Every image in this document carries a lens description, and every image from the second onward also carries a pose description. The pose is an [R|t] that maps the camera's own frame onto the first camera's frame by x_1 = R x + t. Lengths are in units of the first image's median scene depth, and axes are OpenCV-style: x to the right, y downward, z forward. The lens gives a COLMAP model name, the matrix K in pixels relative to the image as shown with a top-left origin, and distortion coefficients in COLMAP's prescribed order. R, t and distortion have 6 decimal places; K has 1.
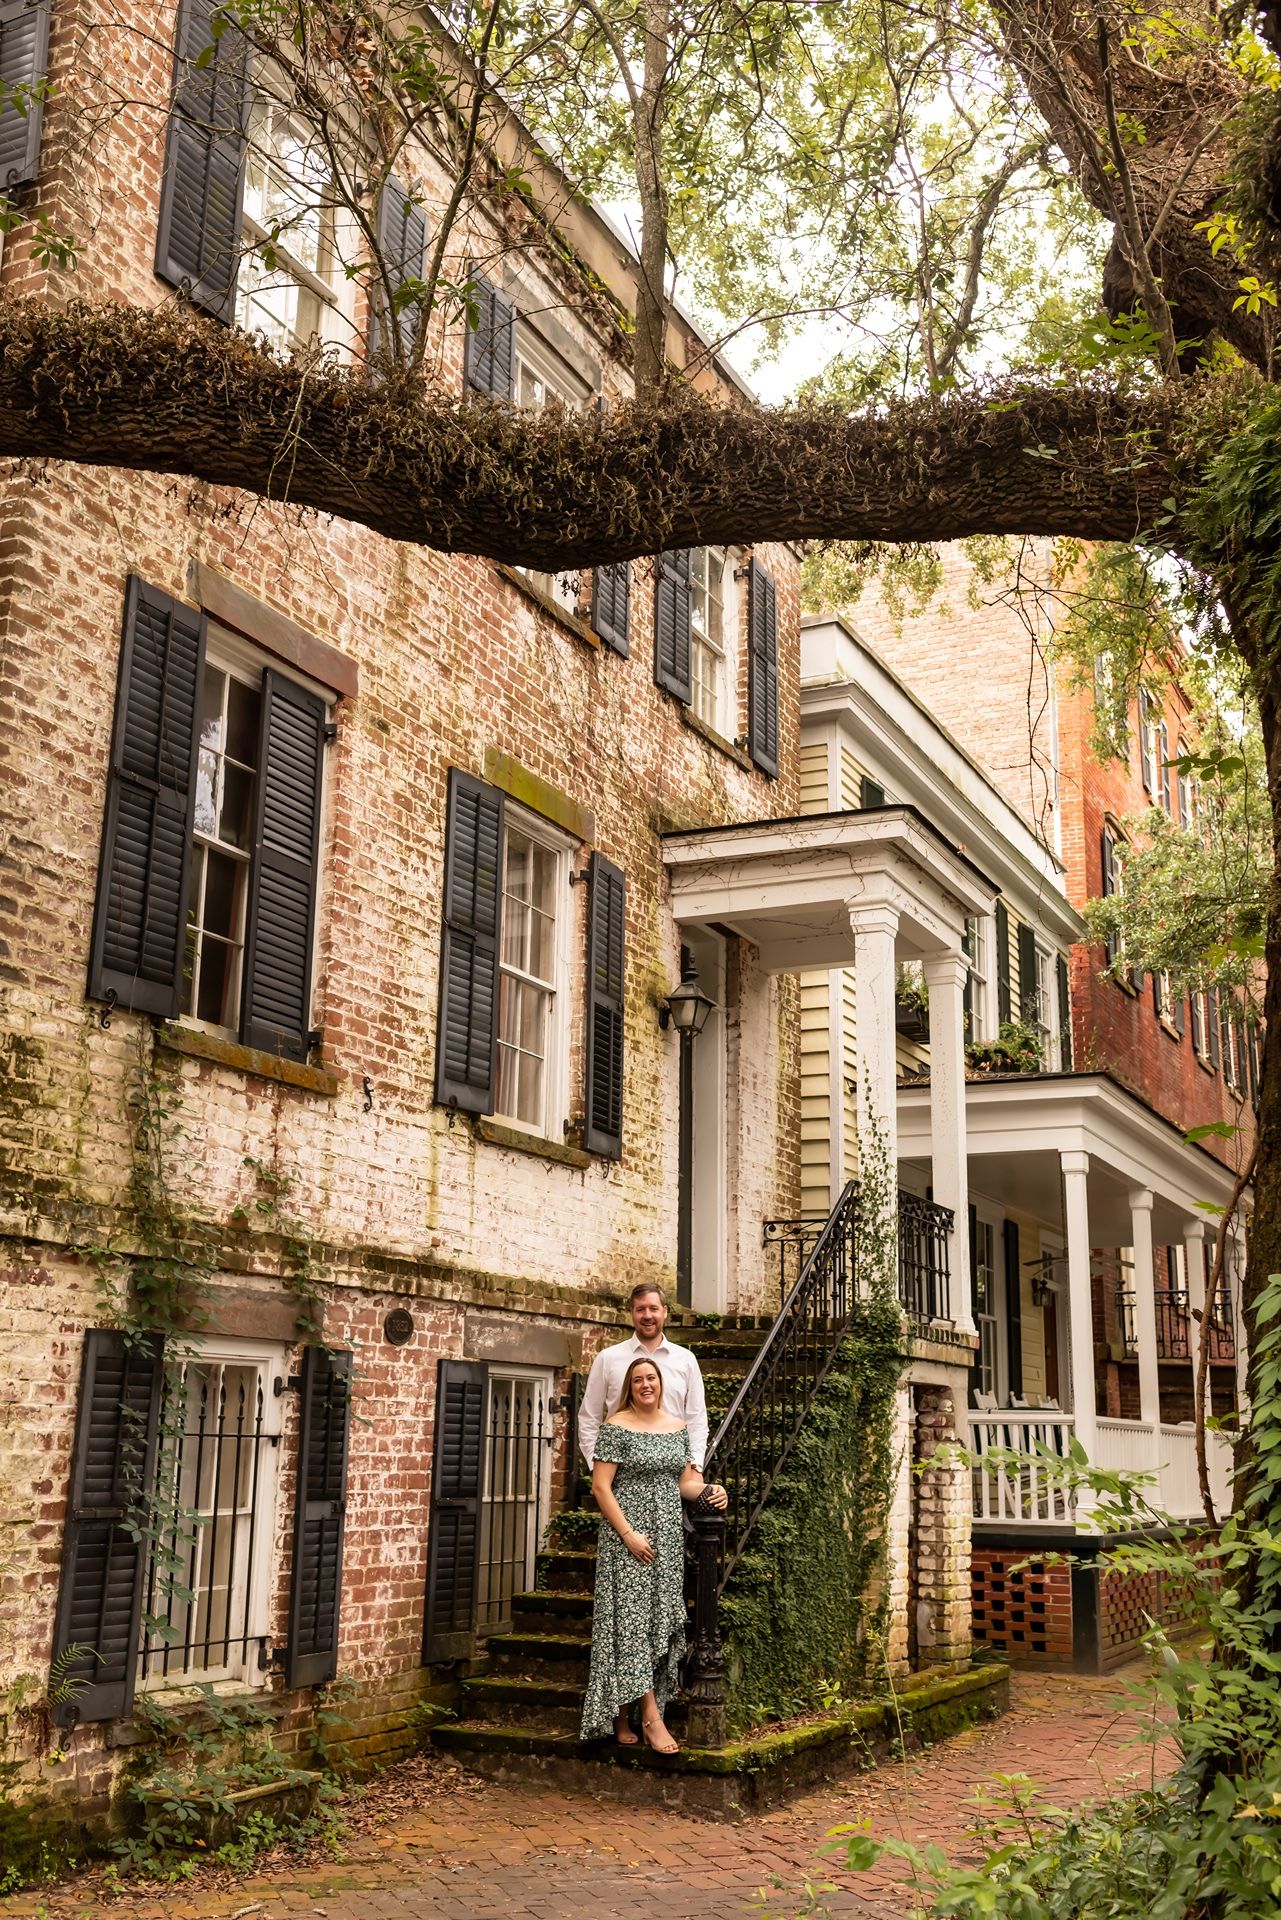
lens RADIAL K [[1950.7, 0, 652.6], [0, 1950.7, 956.6], [0, 0, 1]] dist [0.001571, 0.000000]
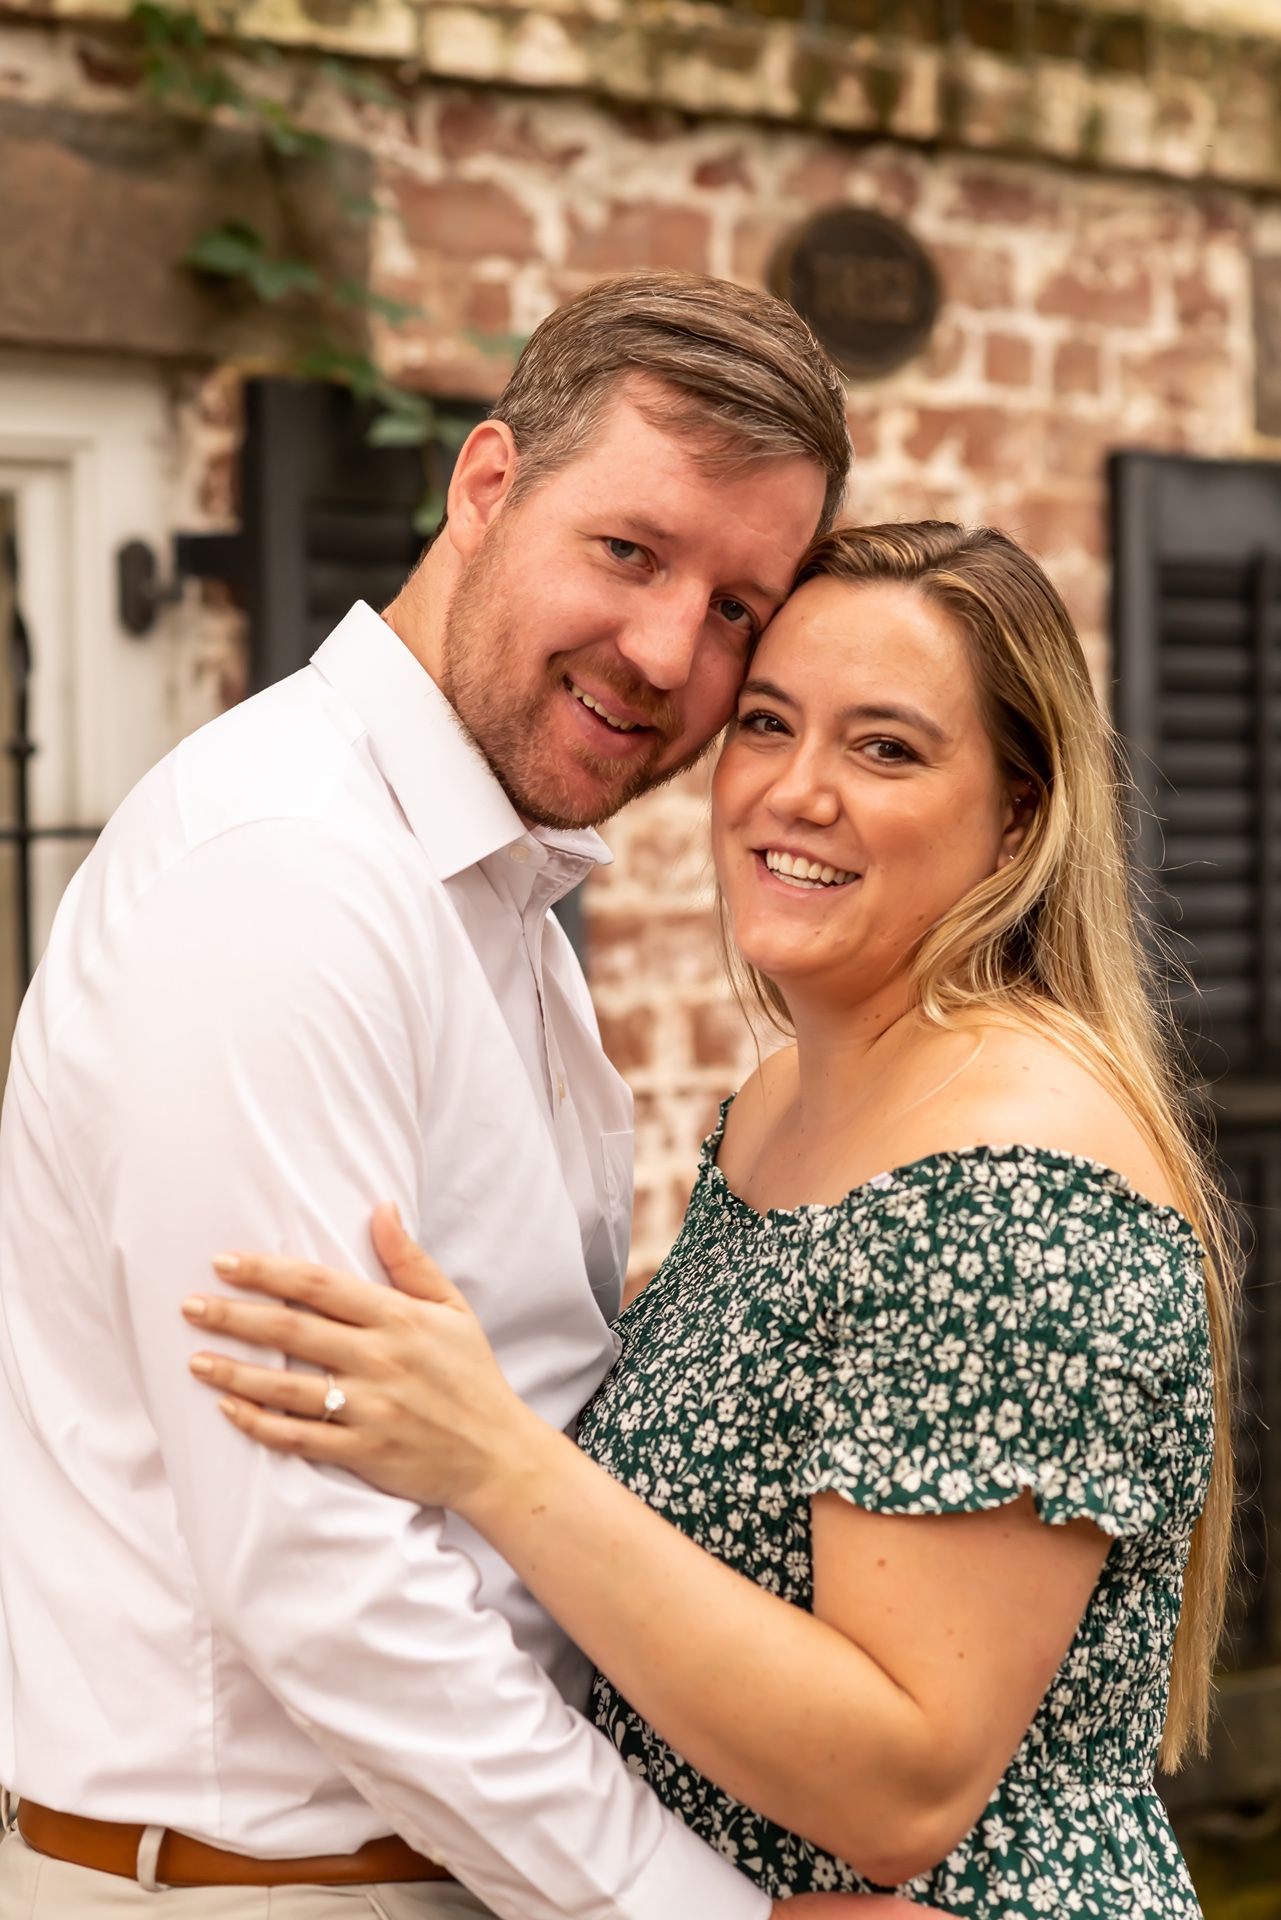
lens RADIAL K [[4668.4, 0, 642.2], [0, 4668.4, 956.8], [0, 0, 1]] dist [-0.003320, 0.000000]
pose [[0.935014, -0.033863, -0.352990, 0.018357], [0.123498, 0.964209, 0.234626, 0.134474], [0.332411, -0.262972, 0.905731, 0.513013]]
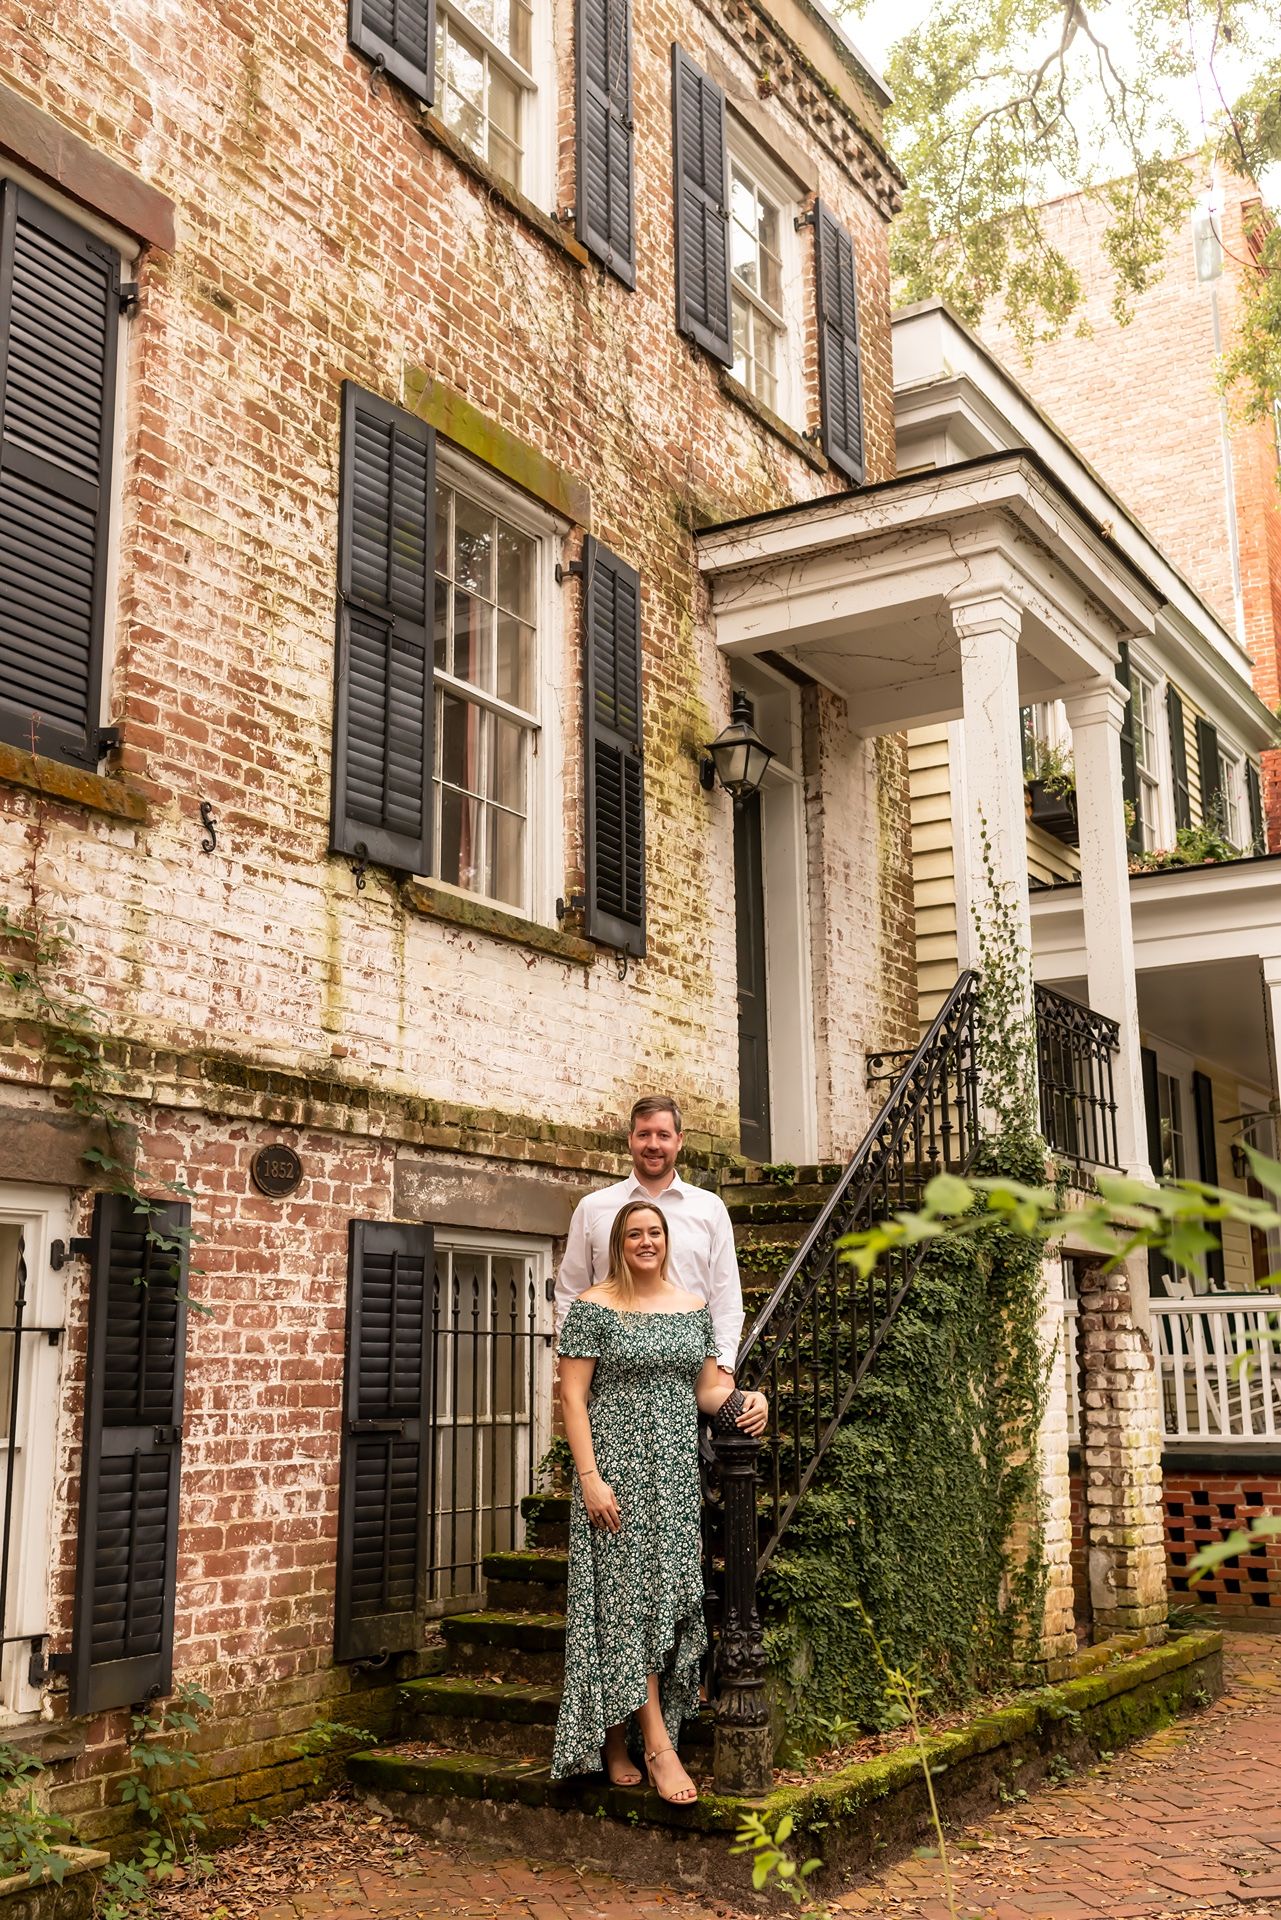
lens RADIAL K [[1950.7, 0, 631.6], [0, 1950.7, 954.8], [0, 0, 1]] dist [0.001571, 0.000000]
pose [[0.993736, -0.047720, -0.101056, 0.062353], [0.050860, 0.998292, 0.028729, 0.098055], [0.099513, -0.033689, 0.994466, 0.328235]]
